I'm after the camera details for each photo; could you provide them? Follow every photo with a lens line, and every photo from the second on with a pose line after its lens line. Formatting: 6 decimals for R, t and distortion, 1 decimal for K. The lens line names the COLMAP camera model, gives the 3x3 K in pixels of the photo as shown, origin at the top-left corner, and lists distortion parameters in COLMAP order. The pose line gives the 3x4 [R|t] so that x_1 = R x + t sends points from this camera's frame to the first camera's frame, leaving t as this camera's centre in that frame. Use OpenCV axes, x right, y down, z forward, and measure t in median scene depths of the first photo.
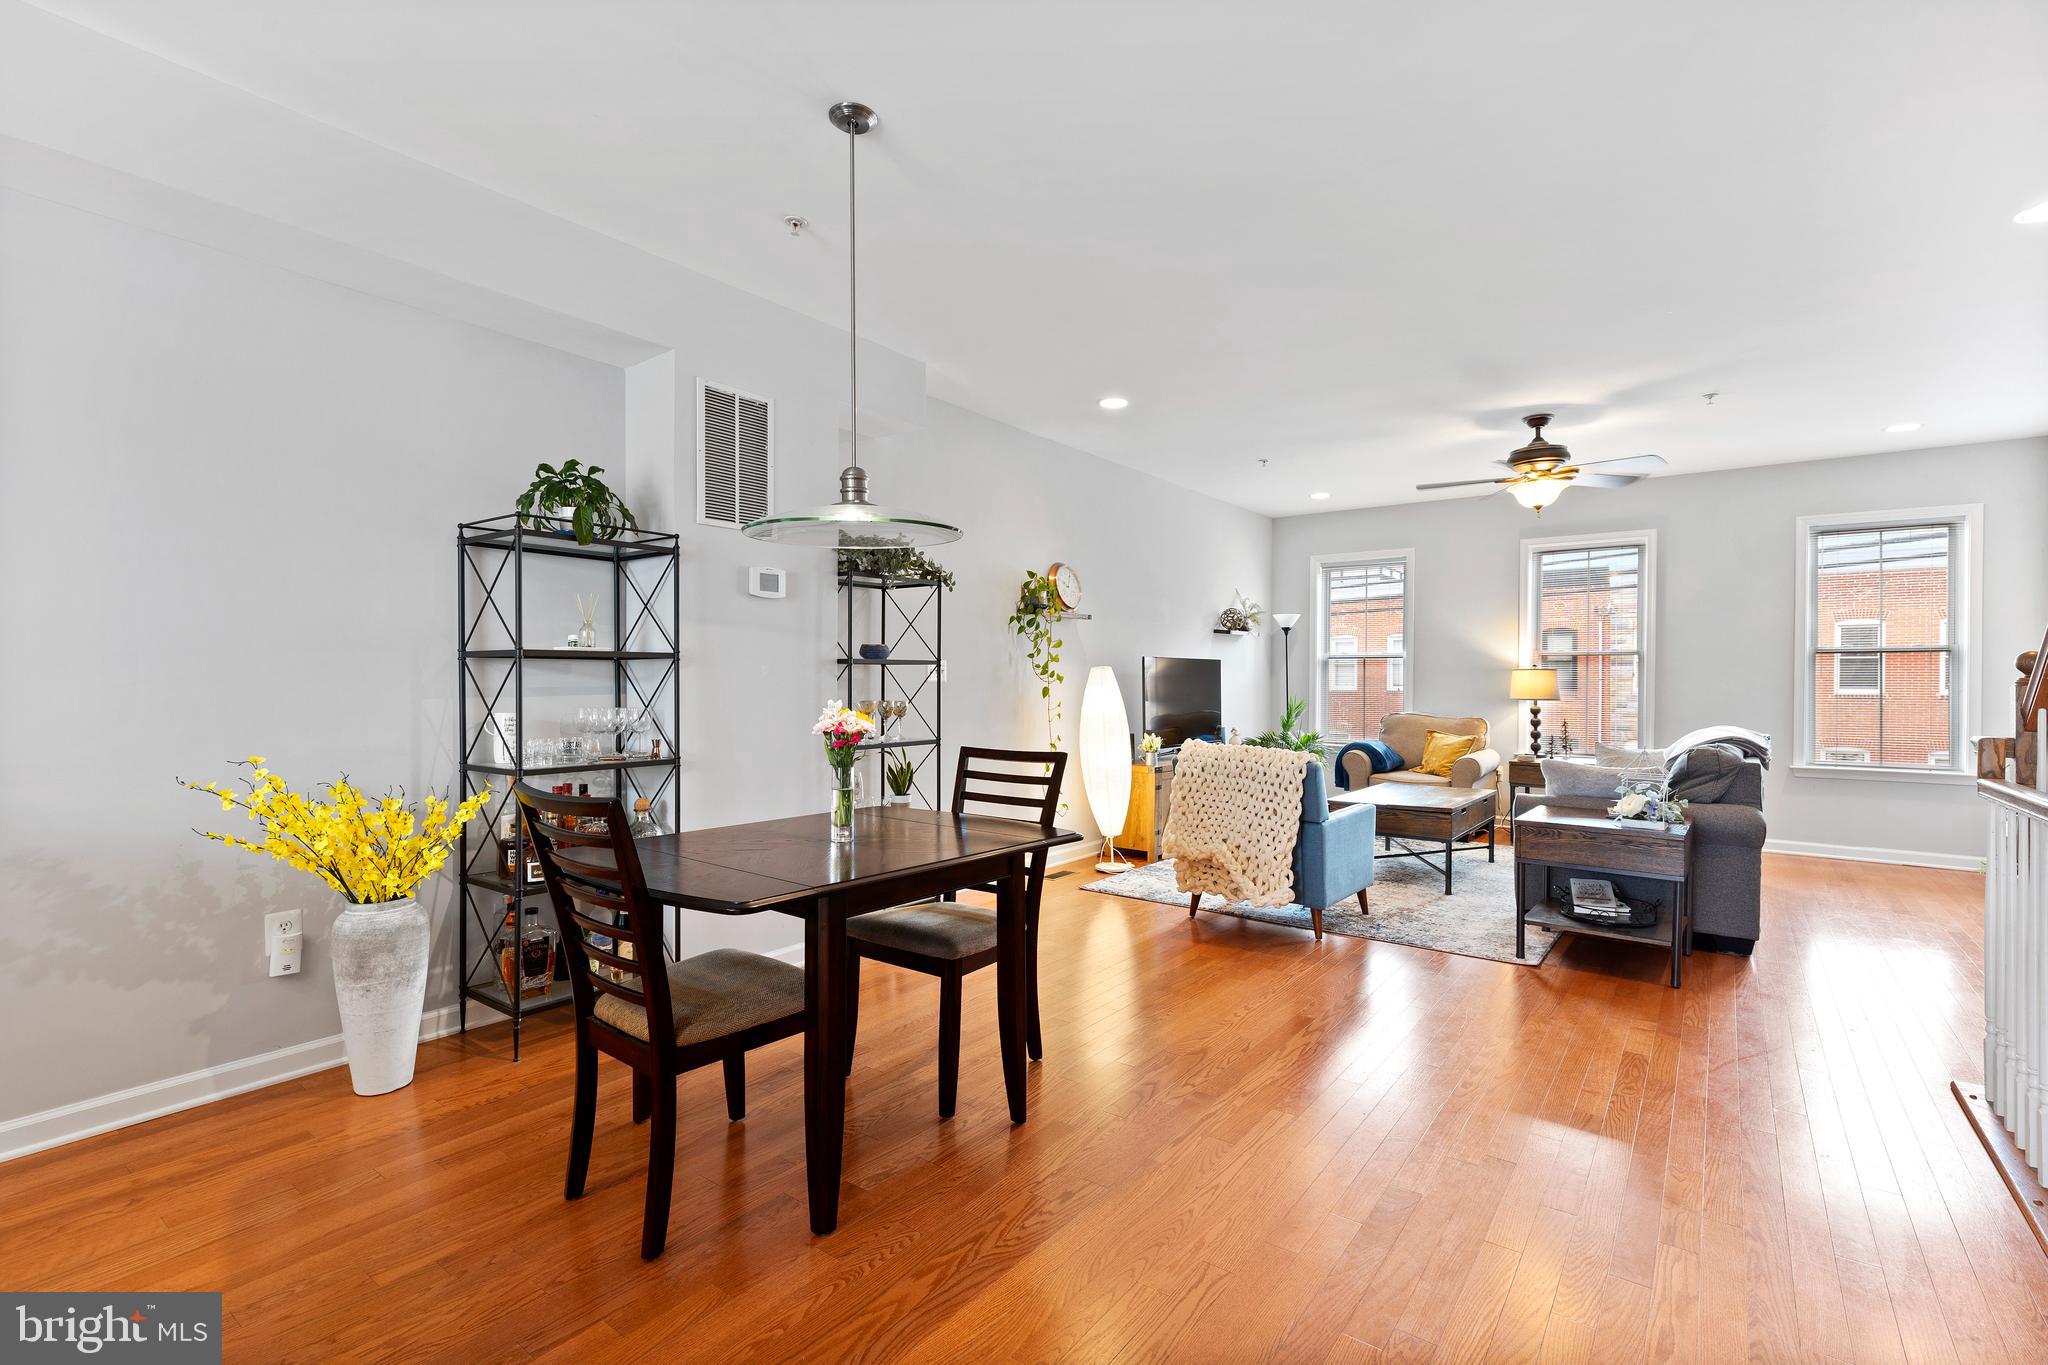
lens RADIAL K [[931.5, 0, 1026.3], [0, 931.5, 681.8], [0, 0, 1]] dist [0.004759, -0.001760]
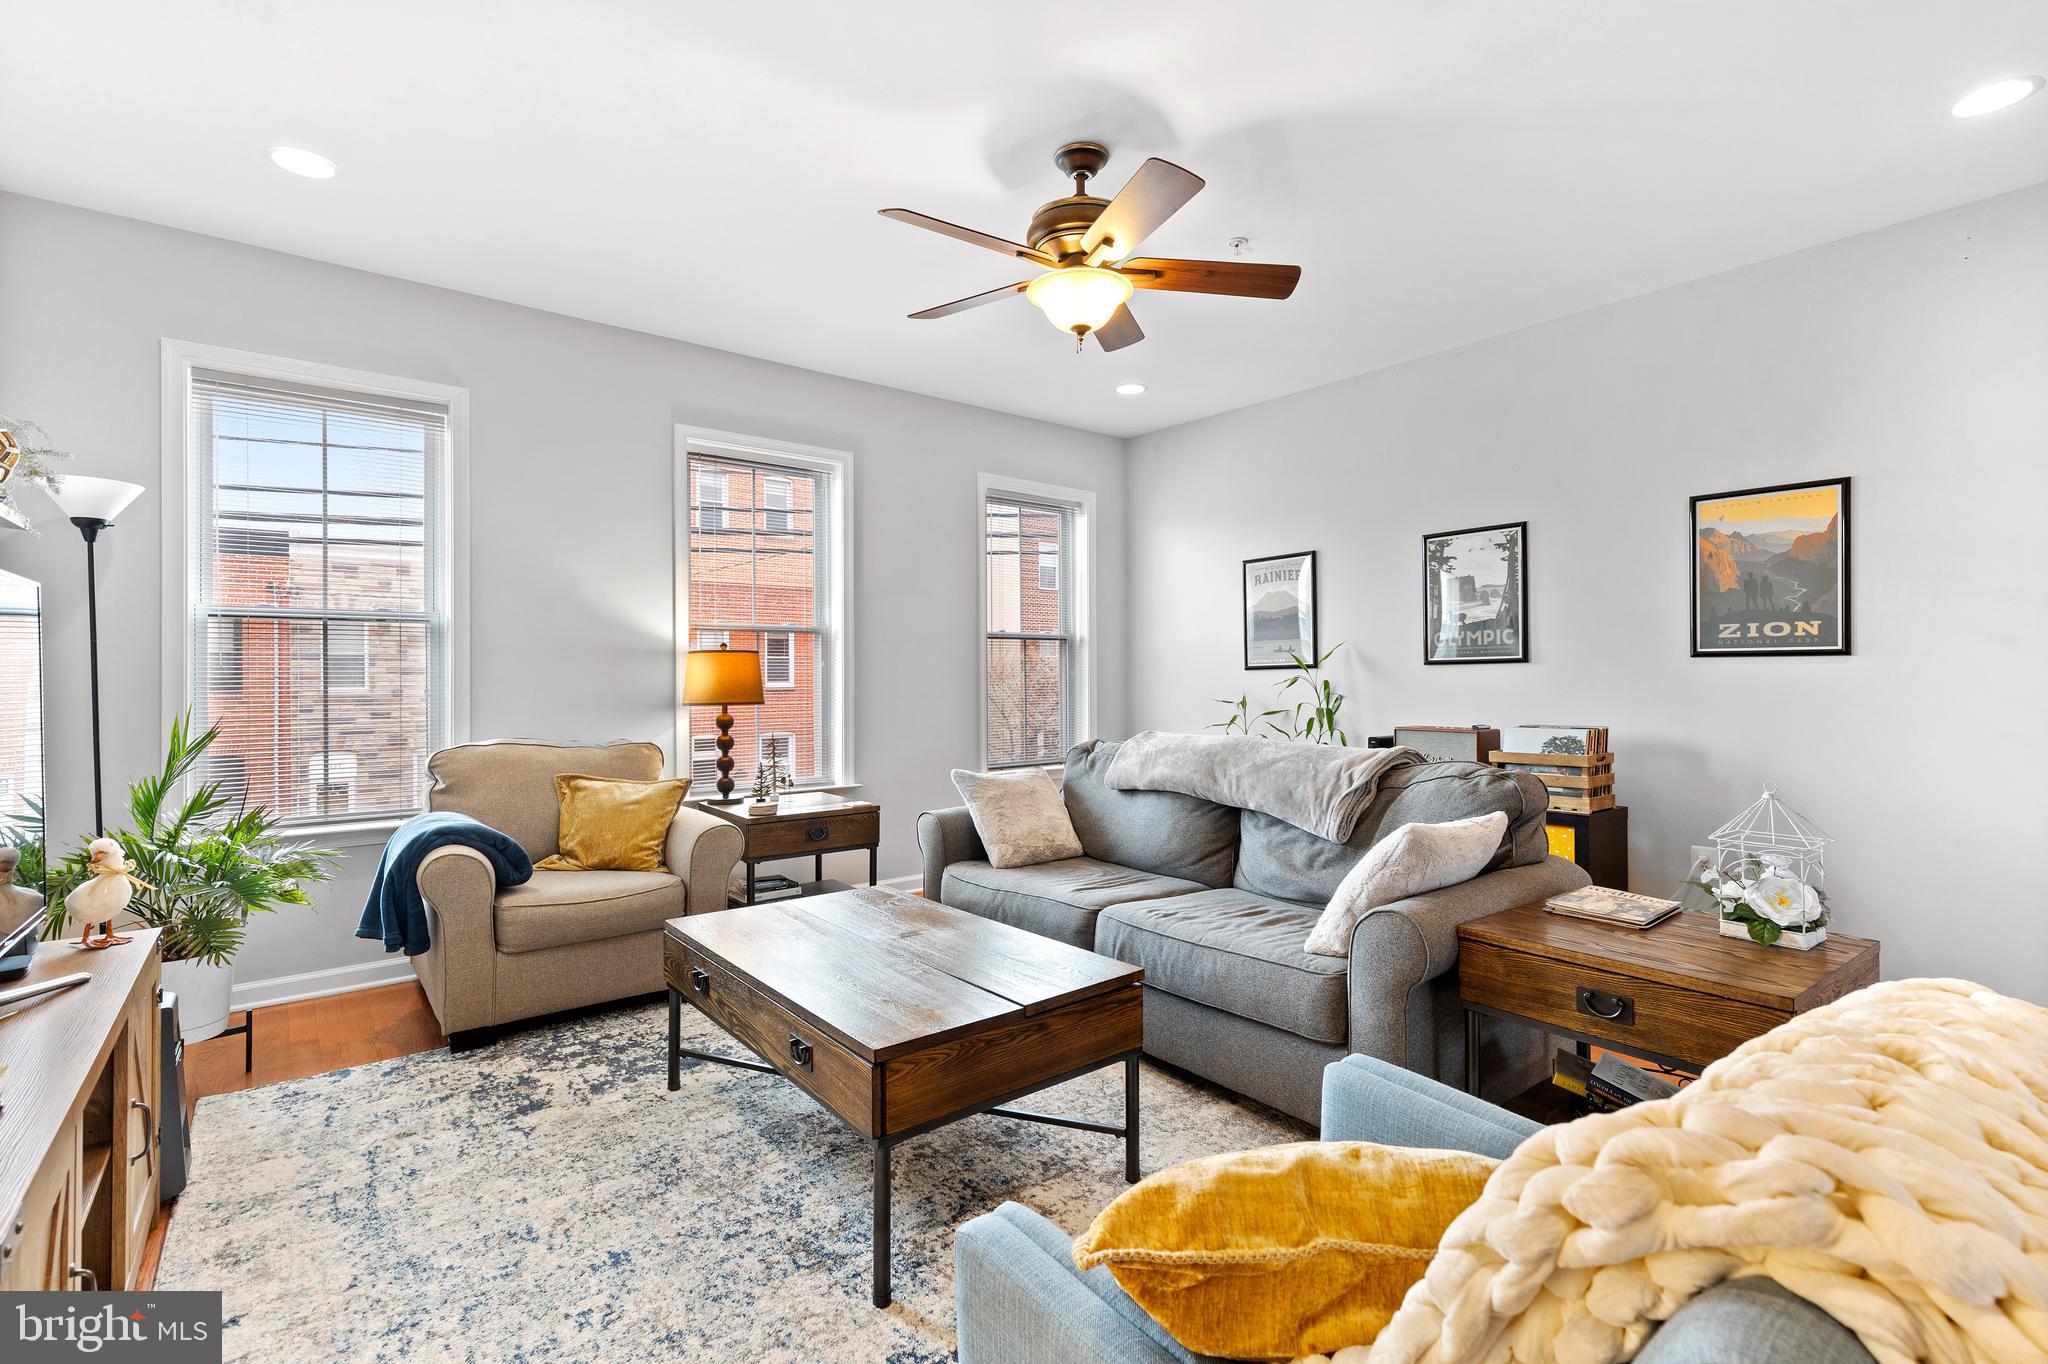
lens RADIAL K [[931.5, 0, 1024.1], [0, 931.5, 682.6], [0, 0, 1]] dist [0.004759, -0.001760]
pose [[0.255257, -0.010525, 0.966816, 0.043455], [0.005661, 0.999940, 0.009391, 0.002316], [-0.966857, 0.003076, 0.255301, 0.890900]]
